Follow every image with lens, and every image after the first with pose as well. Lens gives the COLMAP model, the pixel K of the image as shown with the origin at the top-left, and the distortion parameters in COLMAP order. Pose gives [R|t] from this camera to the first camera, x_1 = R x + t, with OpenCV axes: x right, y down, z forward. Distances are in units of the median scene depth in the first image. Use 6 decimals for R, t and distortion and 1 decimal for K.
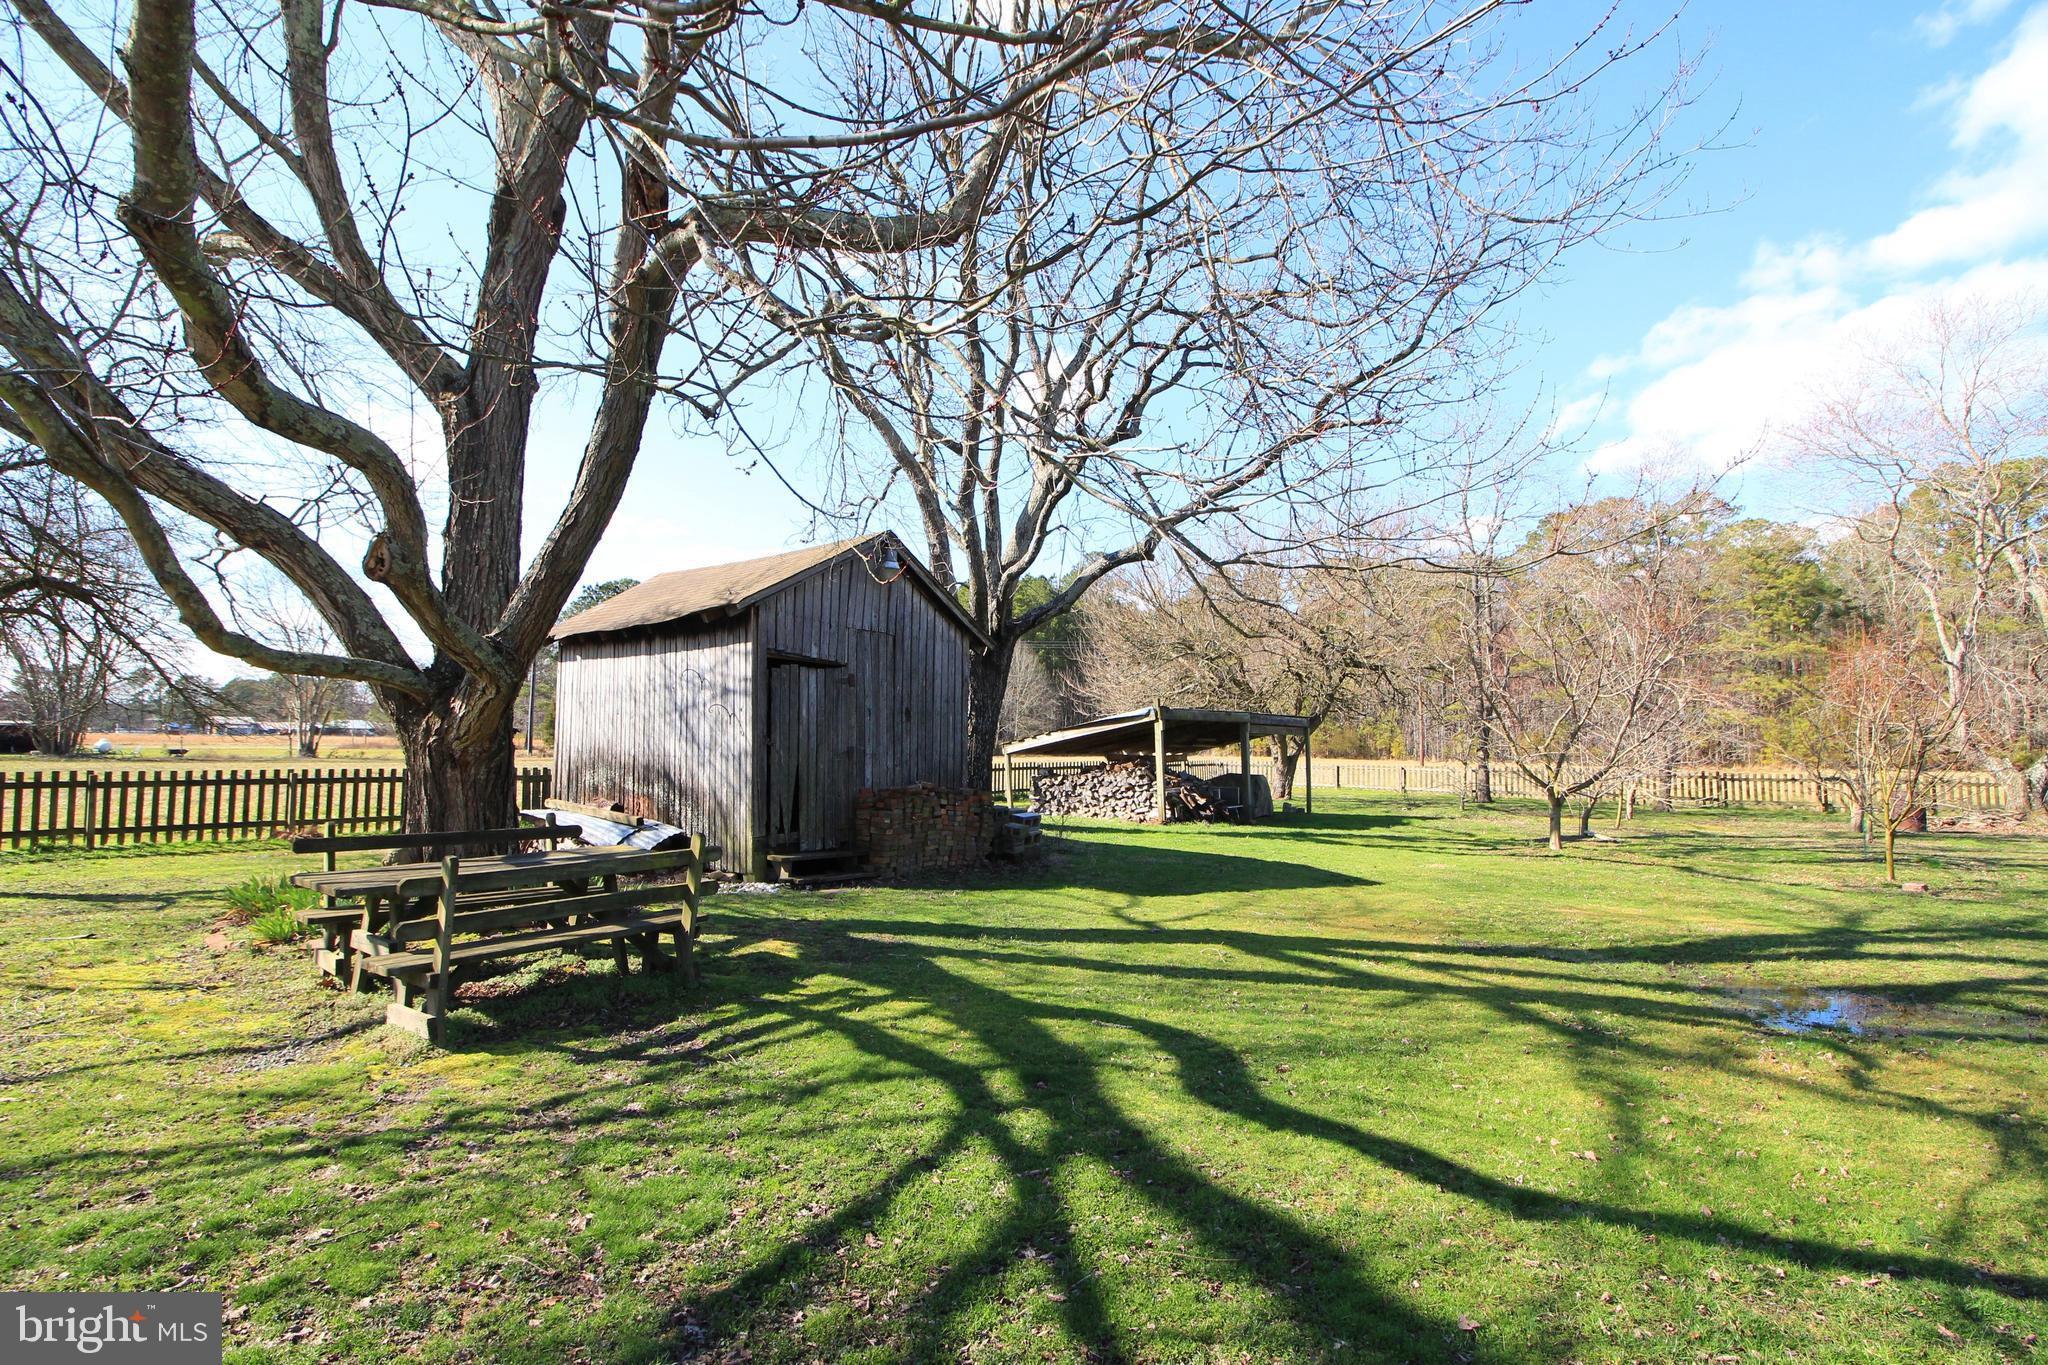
lens RADIAL K [[945.6, 0, 1024.0], [0, 945.6, 682.5], [0, 0, 1]] dist [0.003955, -0.013476]
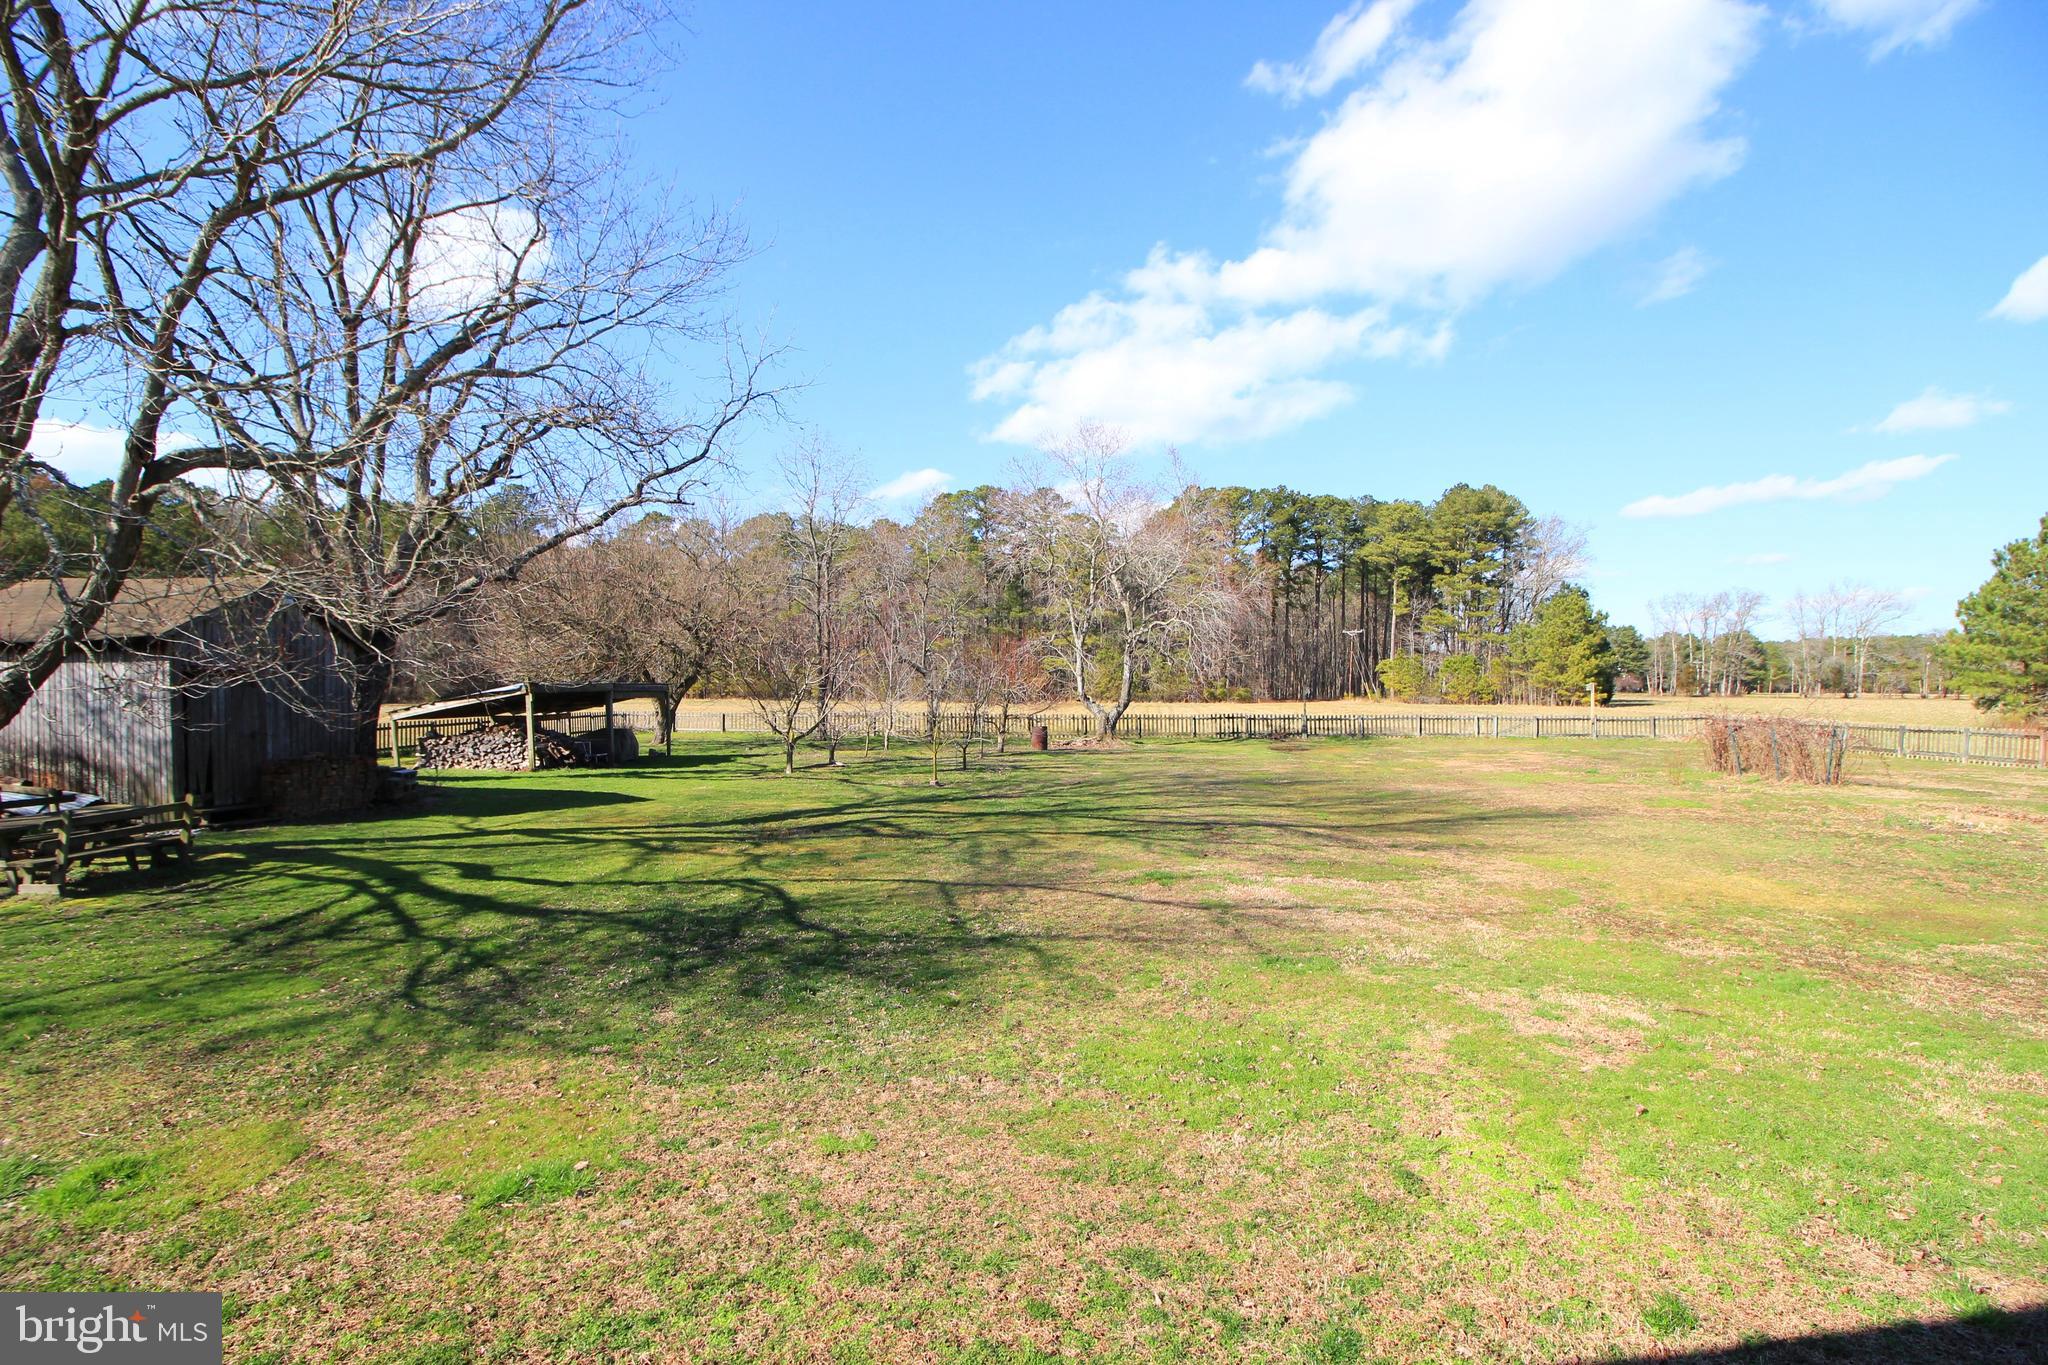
lens RADIAL K [[944.9, 0, 1031.4], [0, 944.9, 672.3], [0, 0, 1]] dist [0.000178, -0.013041]
pose [[0.843859, -0.001906, 0.536561, 0.030113], [-0.028463, 0.998427, 0.048311, -0.082858], [-0.535809, -0.056040, 0.842477, -0.550756]]
